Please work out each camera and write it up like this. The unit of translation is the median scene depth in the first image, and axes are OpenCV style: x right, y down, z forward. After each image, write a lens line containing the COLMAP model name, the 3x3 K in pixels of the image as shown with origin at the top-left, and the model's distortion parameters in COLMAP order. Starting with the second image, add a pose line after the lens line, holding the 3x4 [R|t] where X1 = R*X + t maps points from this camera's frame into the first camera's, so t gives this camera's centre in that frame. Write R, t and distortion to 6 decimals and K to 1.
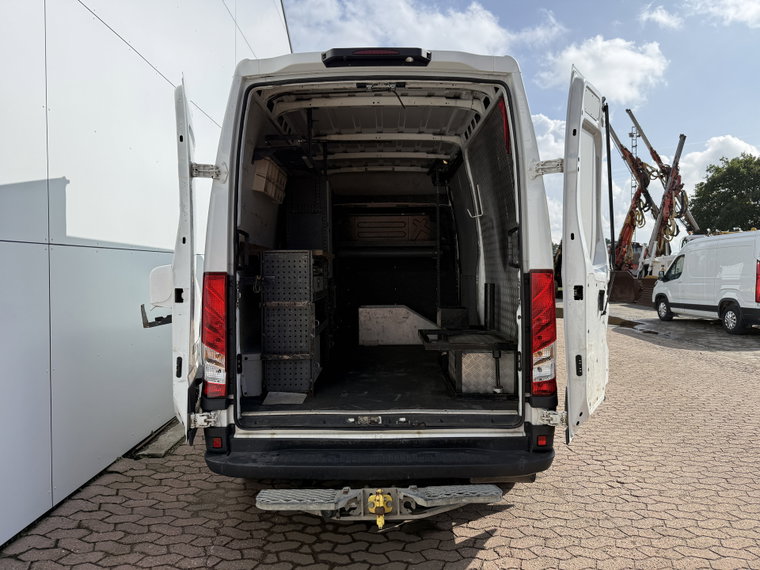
lens RADIAL K [[540.1, 0, 380.0], [0, 540.1, 285.0], [0, 0, 1]] dist [0.111220, -0.118160]
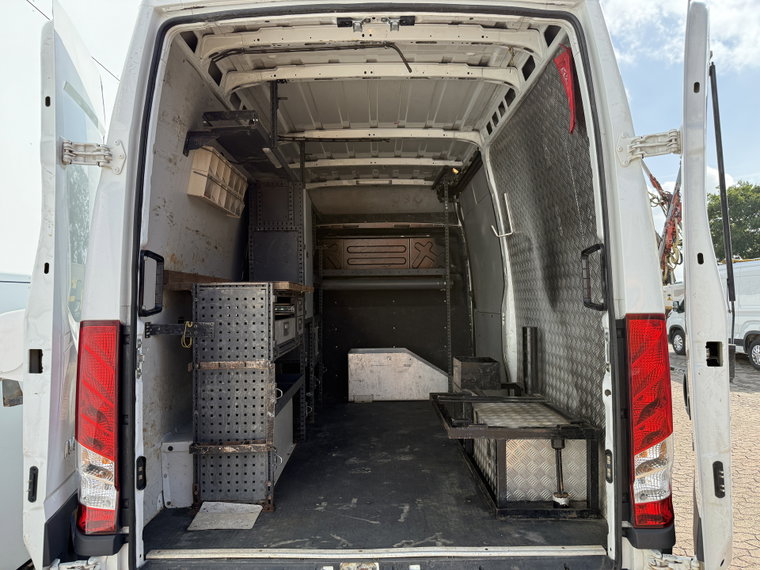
lens RADIAL K [[540.1, 0, 380.0], [0, 540.1, 285.0], [0, 0, 1]] dist [0.111220, -0.118160]
pose [[0.999936, -0.004501, 0.010370, -0.001212], [0.005051, 0.998545, -0.053693, -0.024149], [-0.010113, 0.053742, 0.998504, 0.332231]]
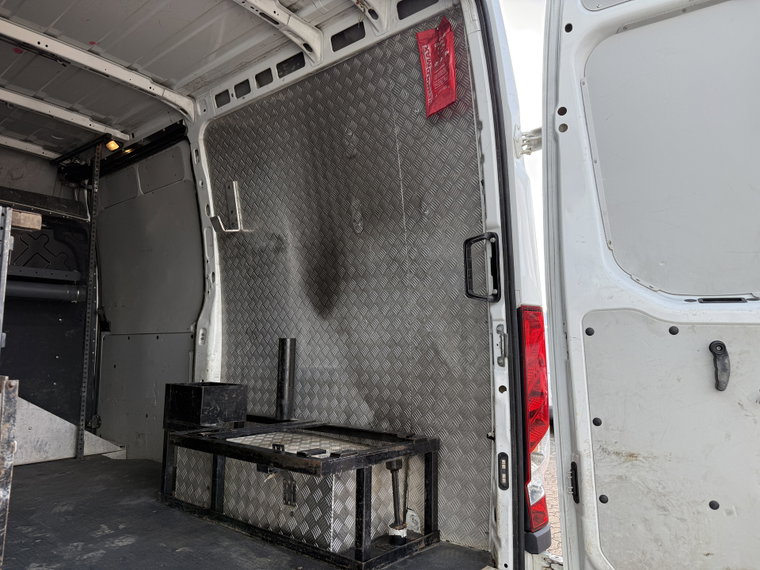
lens RADIAL K [[540.1, 0, 380.0], [0, 540.1, 285.0], [0, 0, 1]] dist [0.111220, -0.118160]
pose [[0.646571, 0.100208, 0.756243, -0.223067], [0.006569, 0.990567, -0.136874, 0.024909], [-0.762825, 0.093466, 0.639814, 0.623498]]
